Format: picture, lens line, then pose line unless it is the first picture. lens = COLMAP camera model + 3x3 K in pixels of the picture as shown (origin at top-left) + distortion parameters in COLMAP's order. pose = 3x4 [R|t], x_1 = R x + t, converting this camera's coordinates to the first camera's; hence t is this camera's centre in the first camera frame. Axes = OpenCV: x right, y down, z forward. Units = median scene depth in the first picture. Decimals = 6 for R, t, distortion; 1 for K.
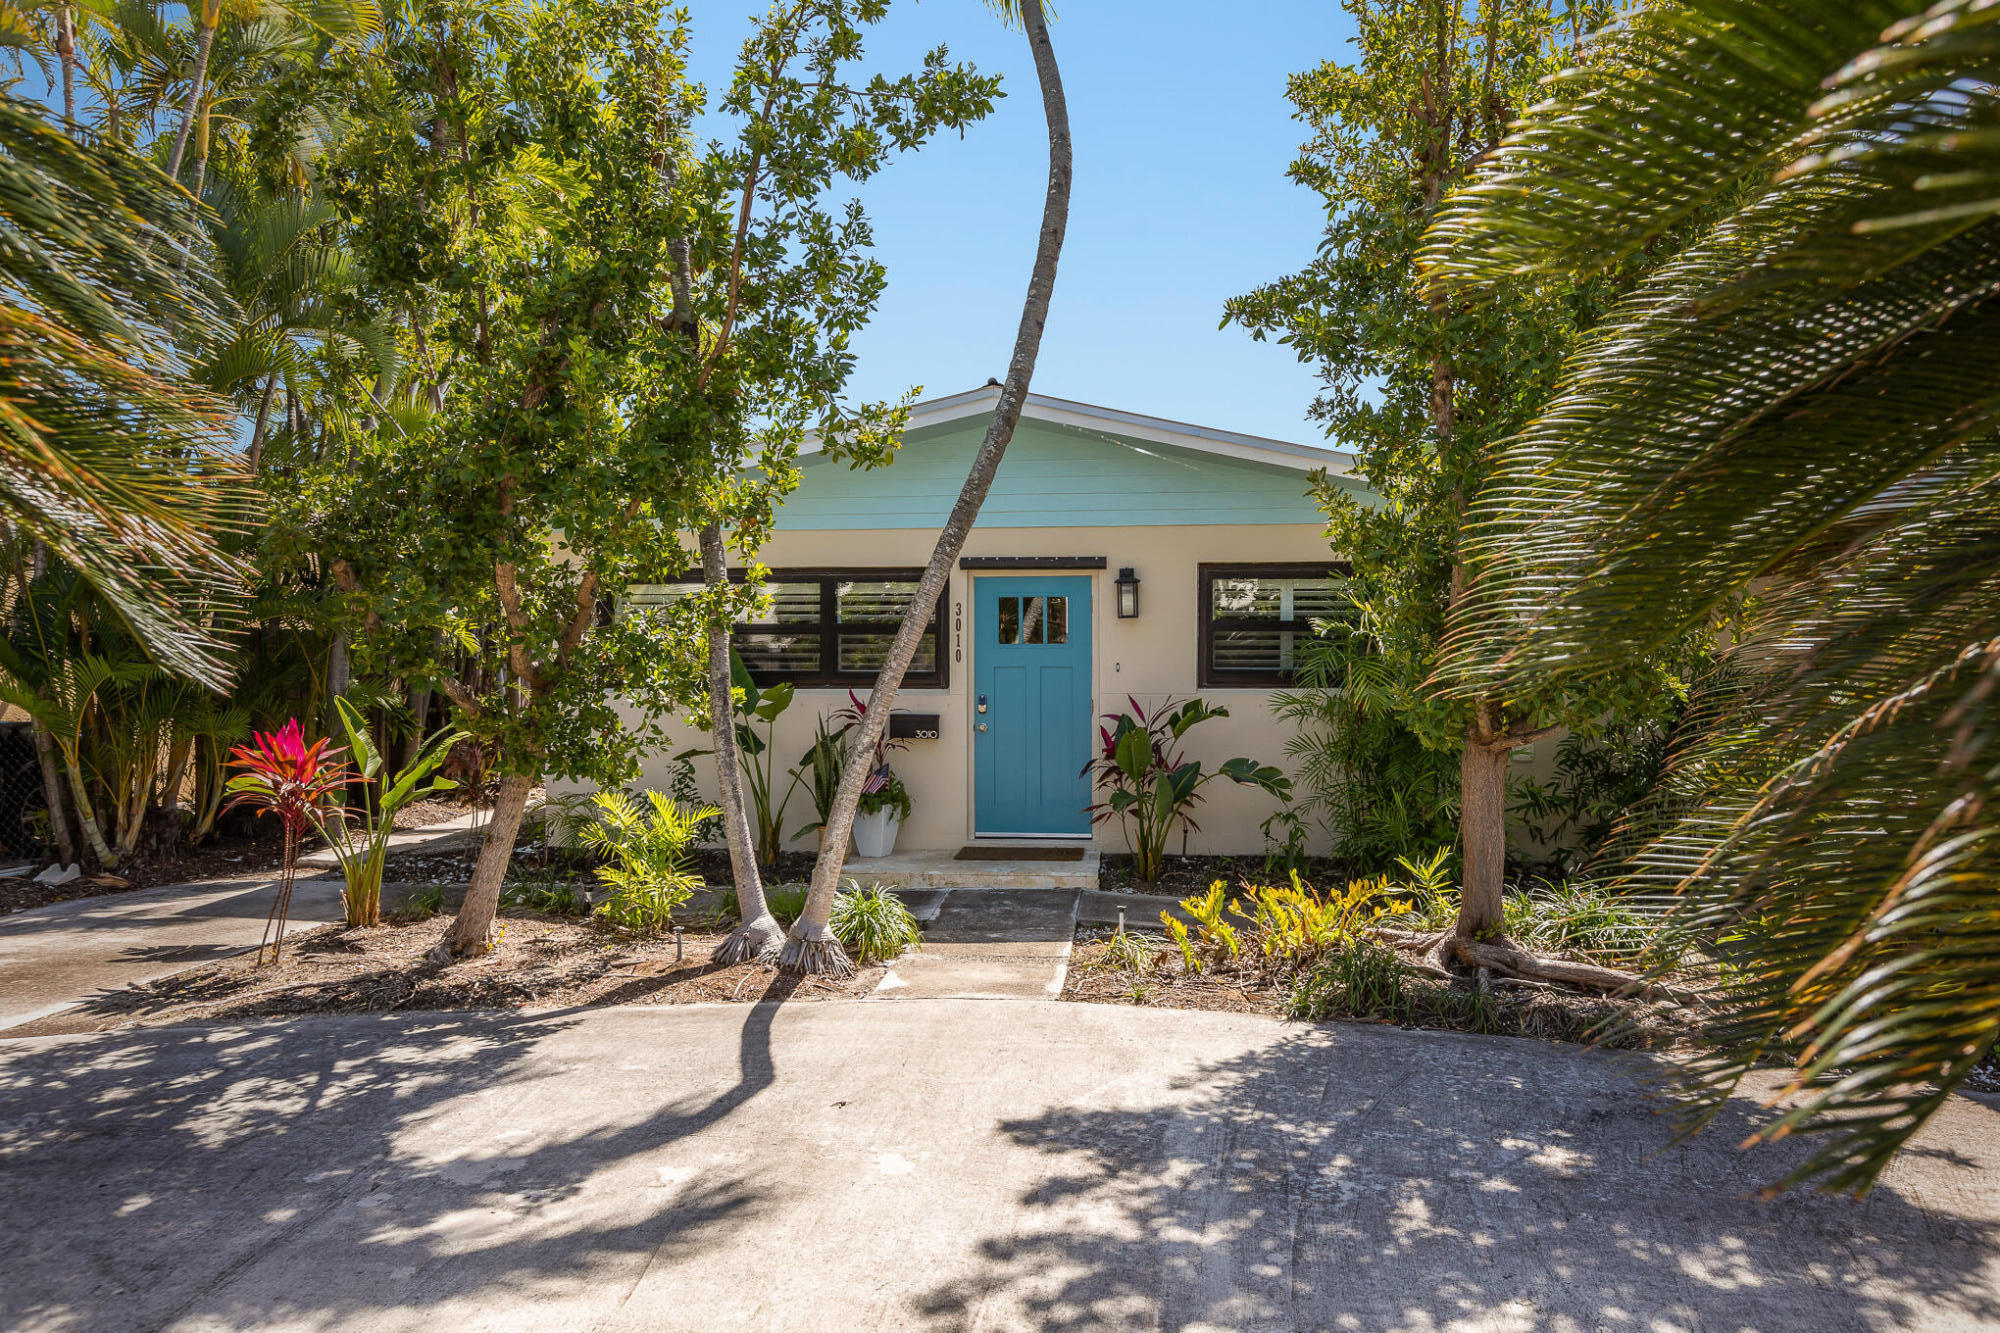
lens RADIAL K [[1379.4, 0, 1000.0], [0, 1379.4, 666.5], [0, 0, 1]] dist [0.000119, -0.001710]
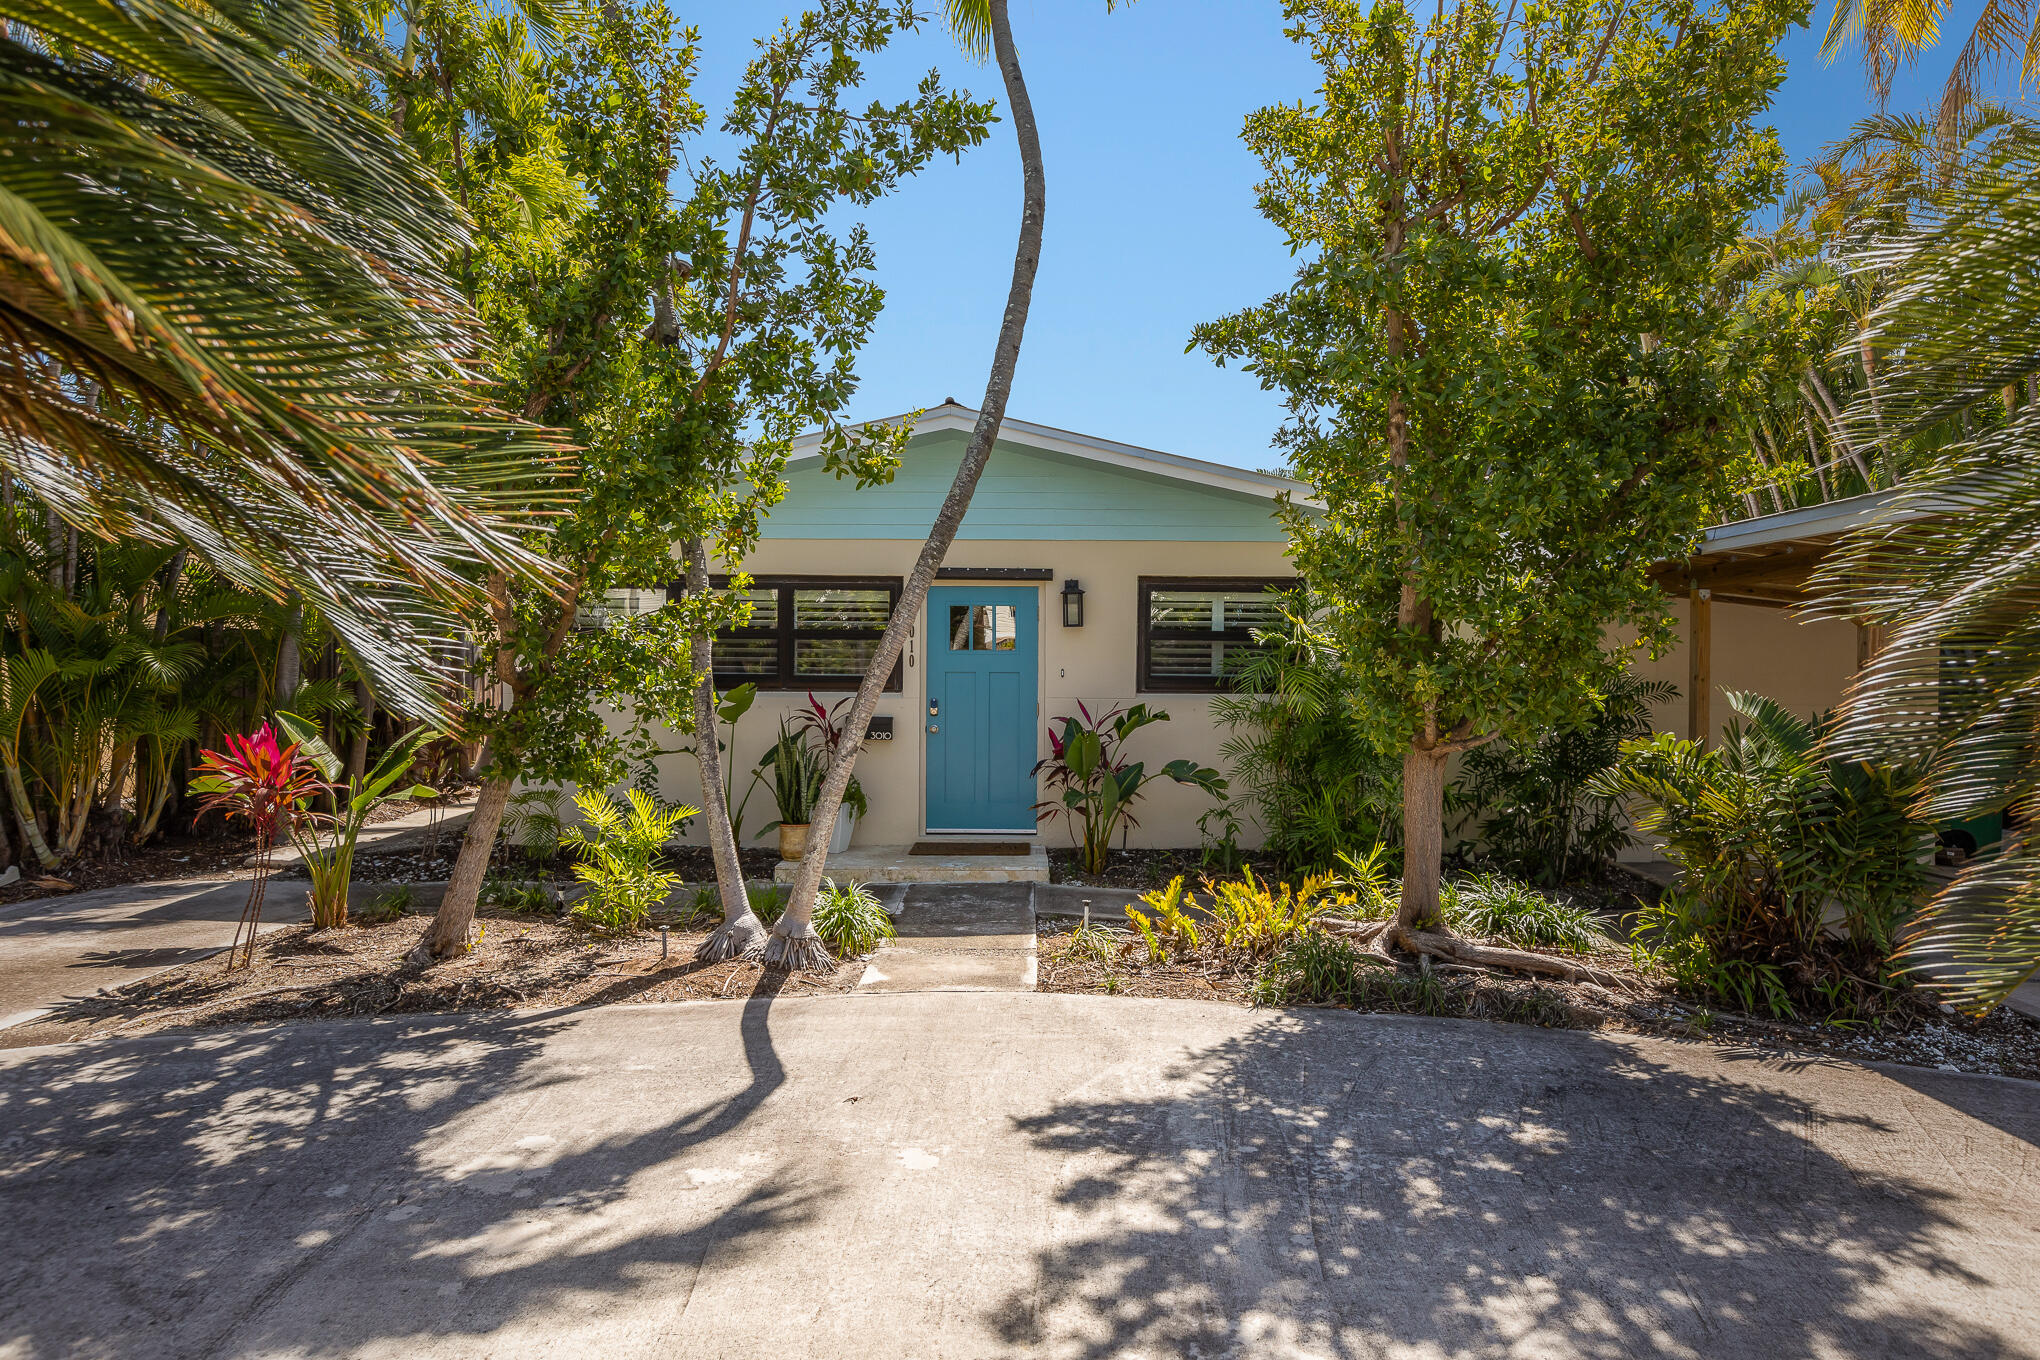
lens RADIAL K [[1286.1, 0, 1026.1], [0, 1286.1, 681.3], [0, 0, 1]] dist [-0.000880, -0.001242]
pose [[0.994800, 0.005909, 0.101672, -0.063805], [-0.007171, 0.999902, 0.012053, -0.007020], [-0.101590, -0.012719, 0.994745, 0.022377]]
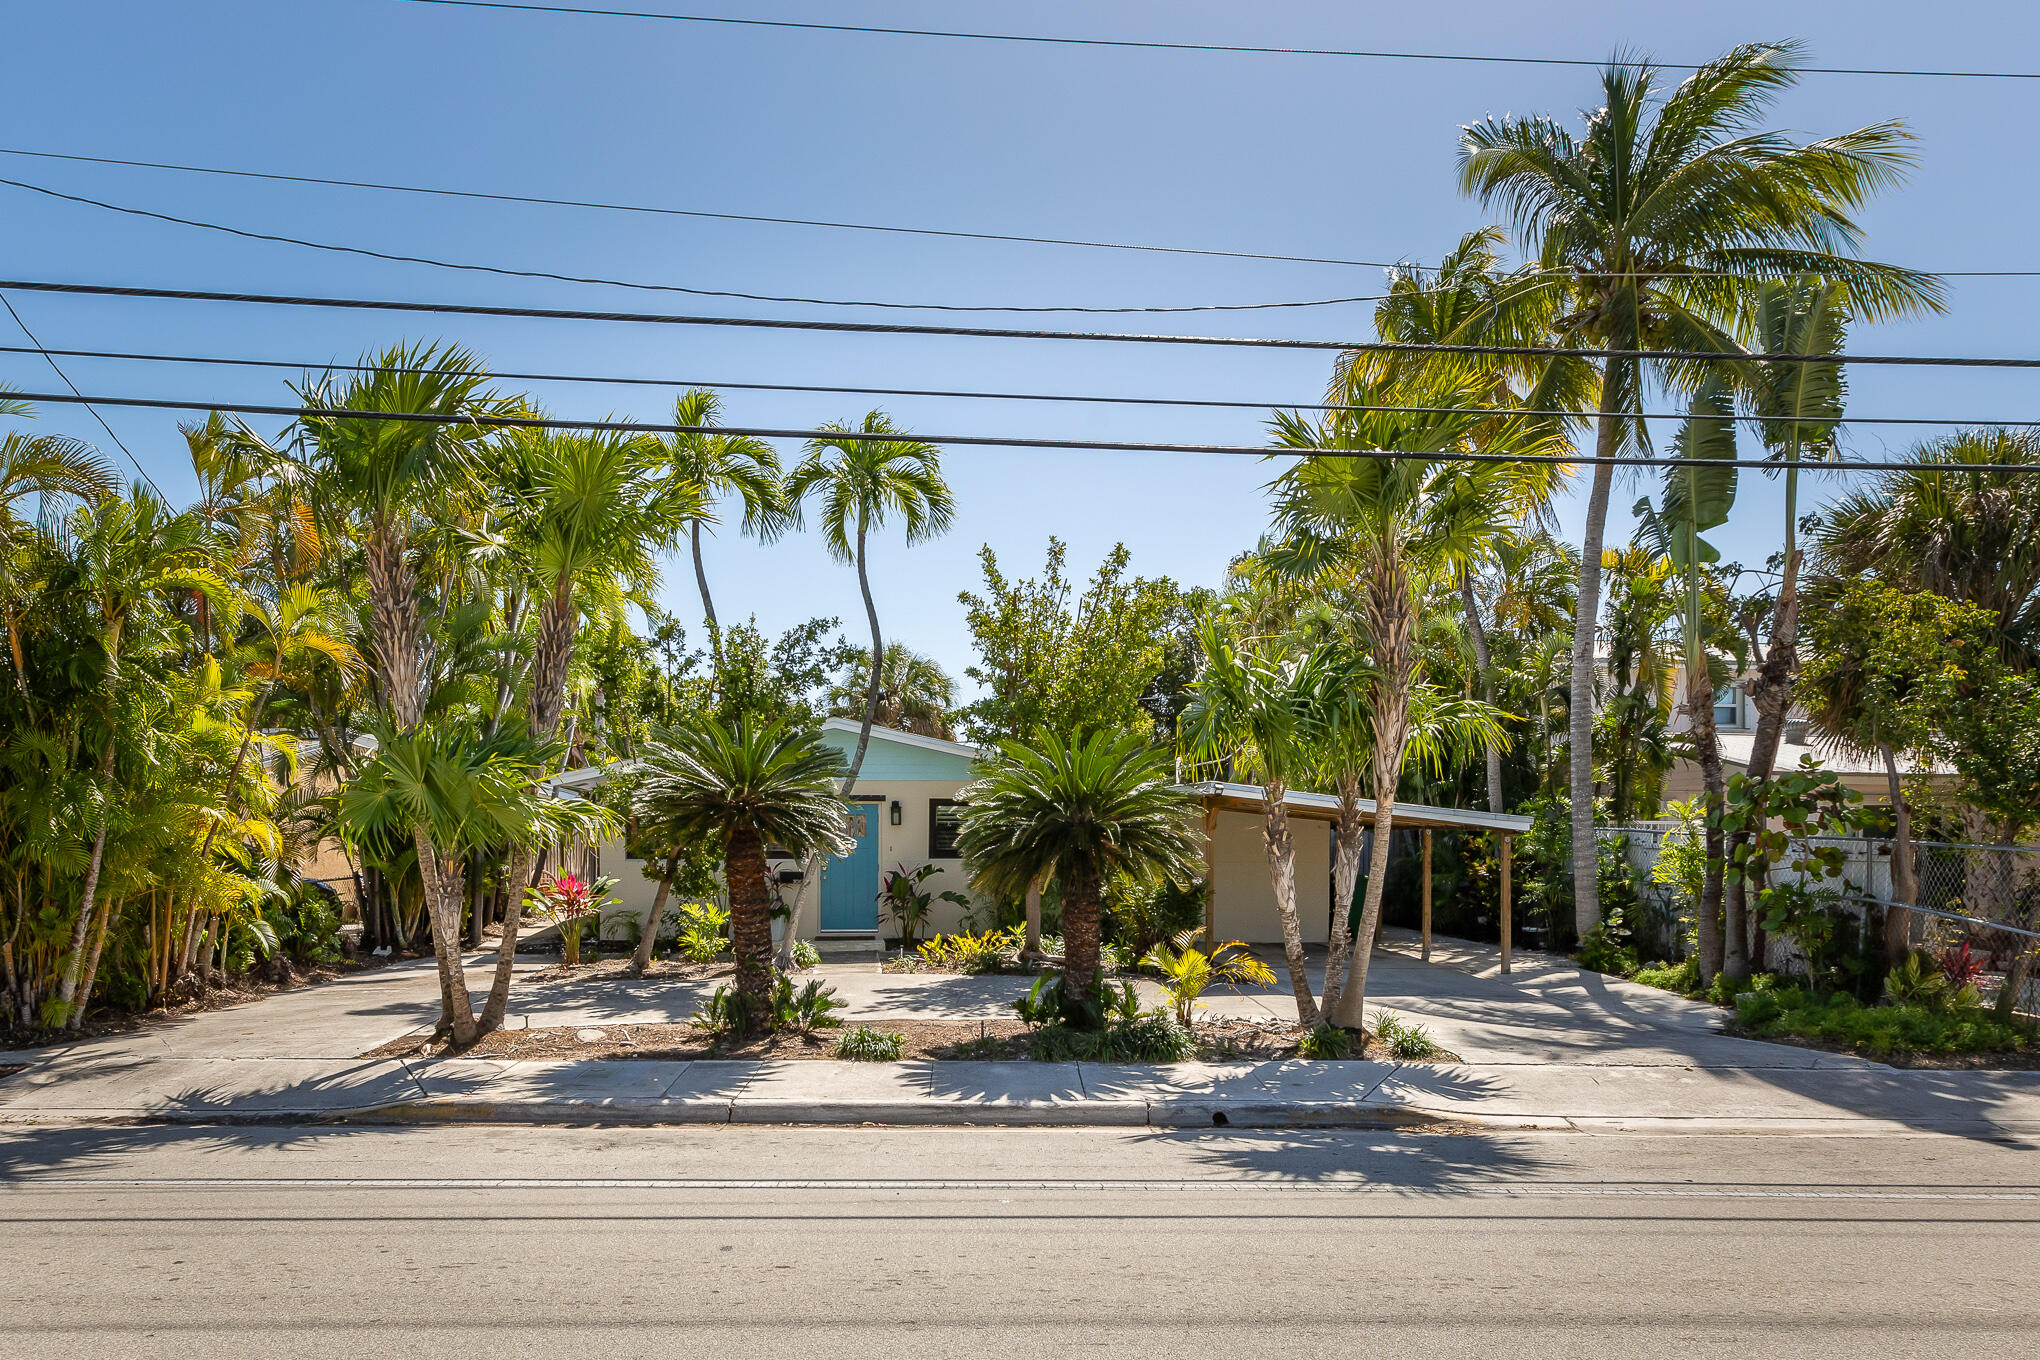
lens RADIAL K [[1917.3, 0, 1020.0], [0, 1917.3, 680.0], [0, 0, 1]] dist [-0.106804, -0.000348]
pose [[0.980589, 0.012083, 0.195702, -0.422896], [0.001638, 0.997560, -0.069802, -0.074841], [-0.196068, 0.068768, 0.978176, -2.716939]]
